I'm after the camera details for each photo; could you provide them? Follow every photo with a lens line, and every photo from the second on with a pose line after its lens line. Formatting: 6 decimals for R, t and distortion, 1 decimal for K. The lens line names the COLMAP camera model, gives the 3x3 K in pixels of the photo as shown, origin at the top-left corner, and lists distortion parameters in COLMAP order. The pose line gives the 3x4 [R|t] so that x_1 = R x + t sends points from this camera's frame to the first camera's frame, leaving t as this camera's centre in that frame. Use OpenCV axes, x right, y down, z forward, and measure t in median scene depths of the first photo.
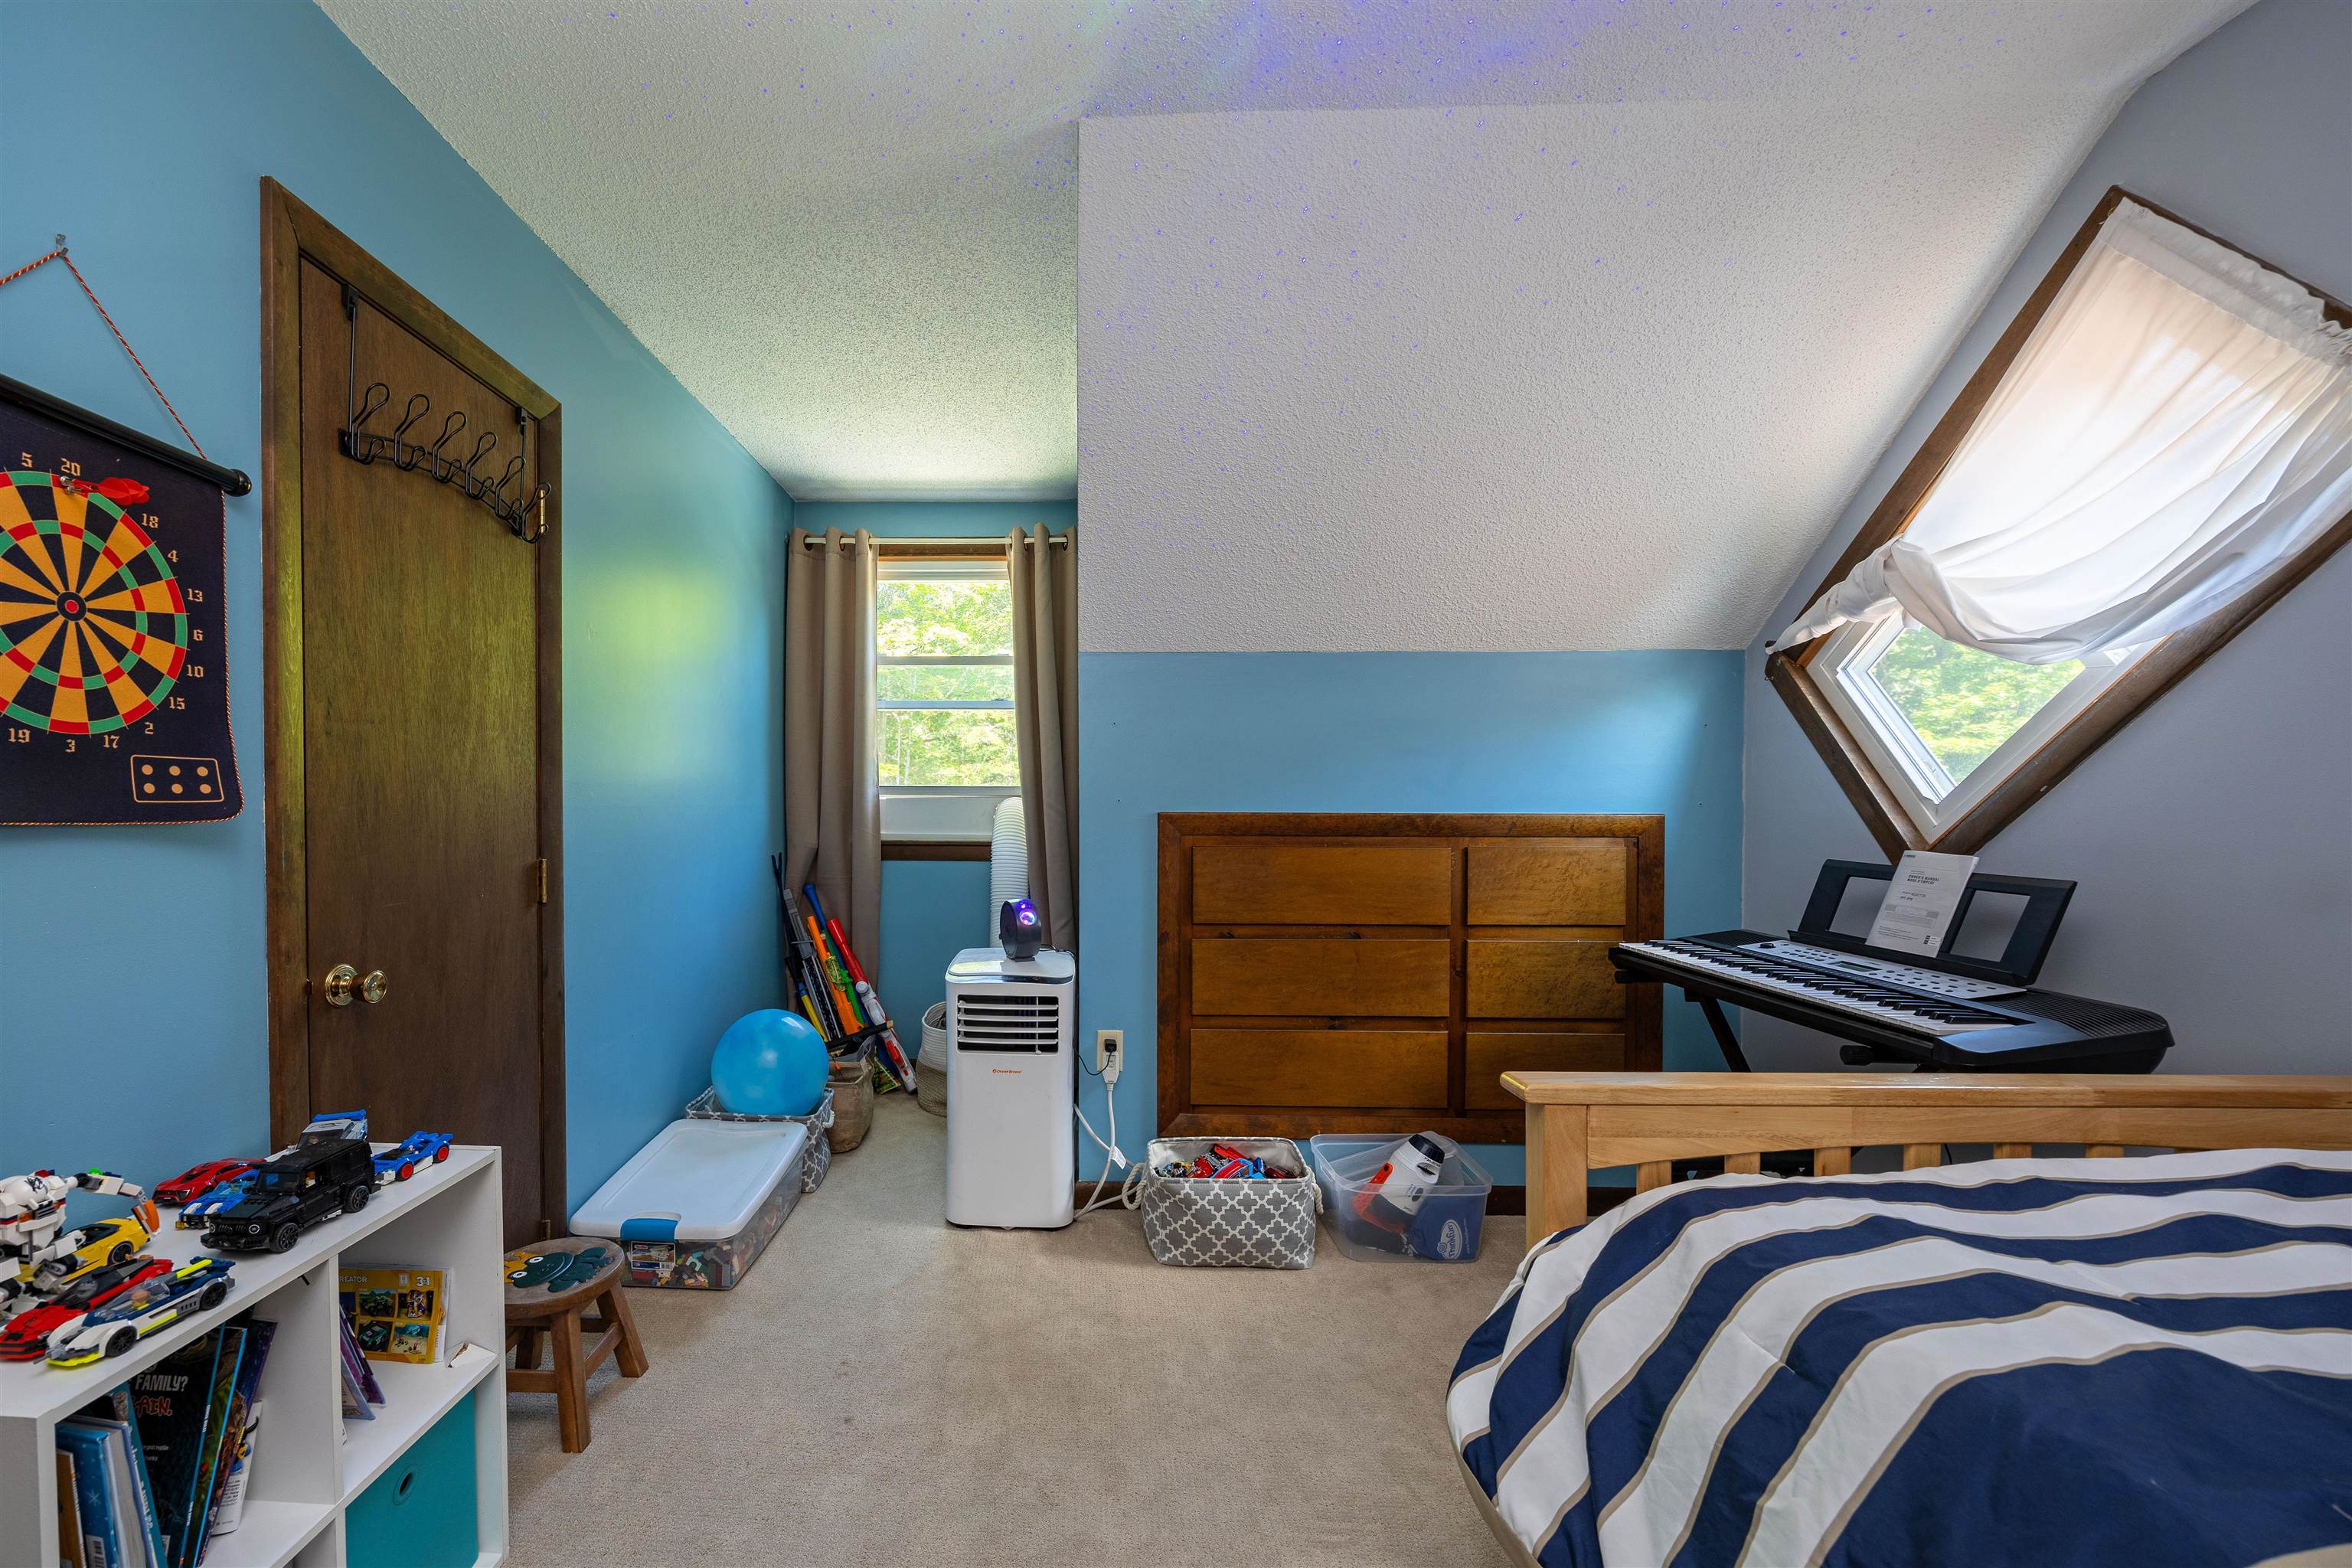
lens RADIAL K [[956.4, 0, 1171.8], [0, 956.4, 819.2], [0, 0, 1]] dist [-0.012161, 0.000066]
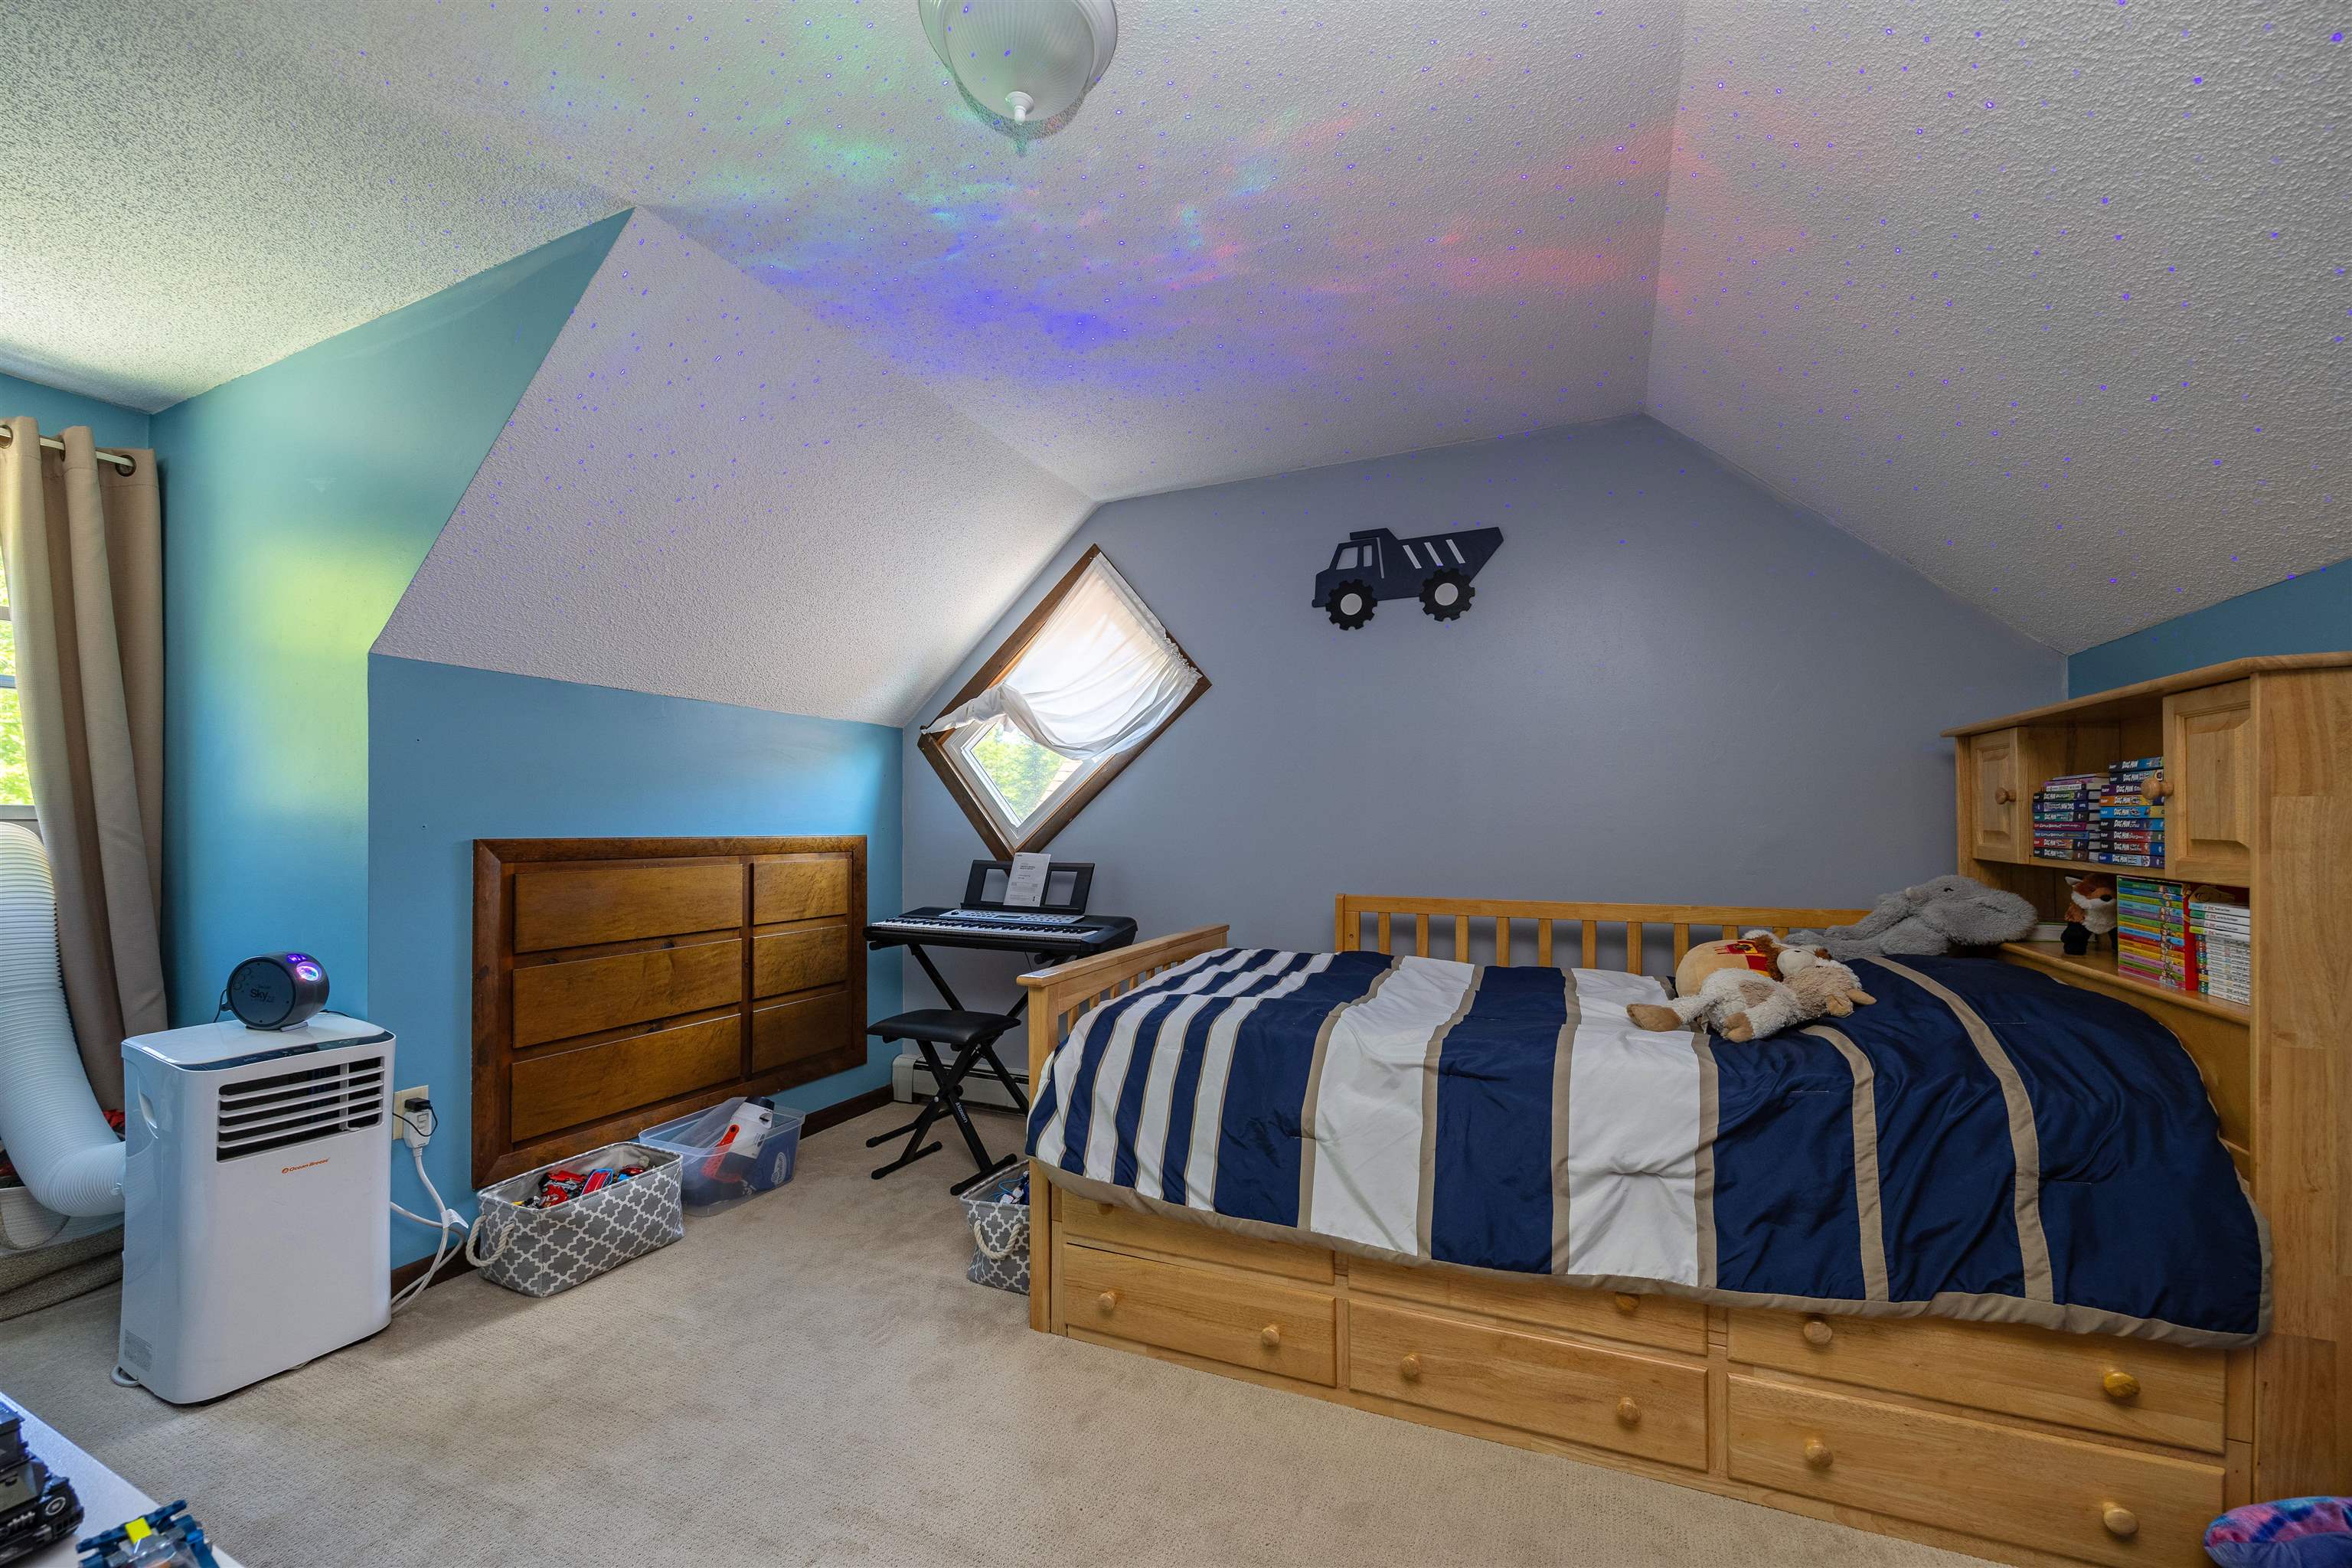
lens RADIAL K [[956.4, 0, 1171.8], [0, 956.4, 819.2], [0, 0, 1]] dist [-0.012161, 0.000066]
pose [[0.359690, 0.004966, 0.933059, -0.702934], [0.018145, 0.999760, -0.012316, -0.003164], [-0.932895, 0.021361, 0.359513, 0.035958]]
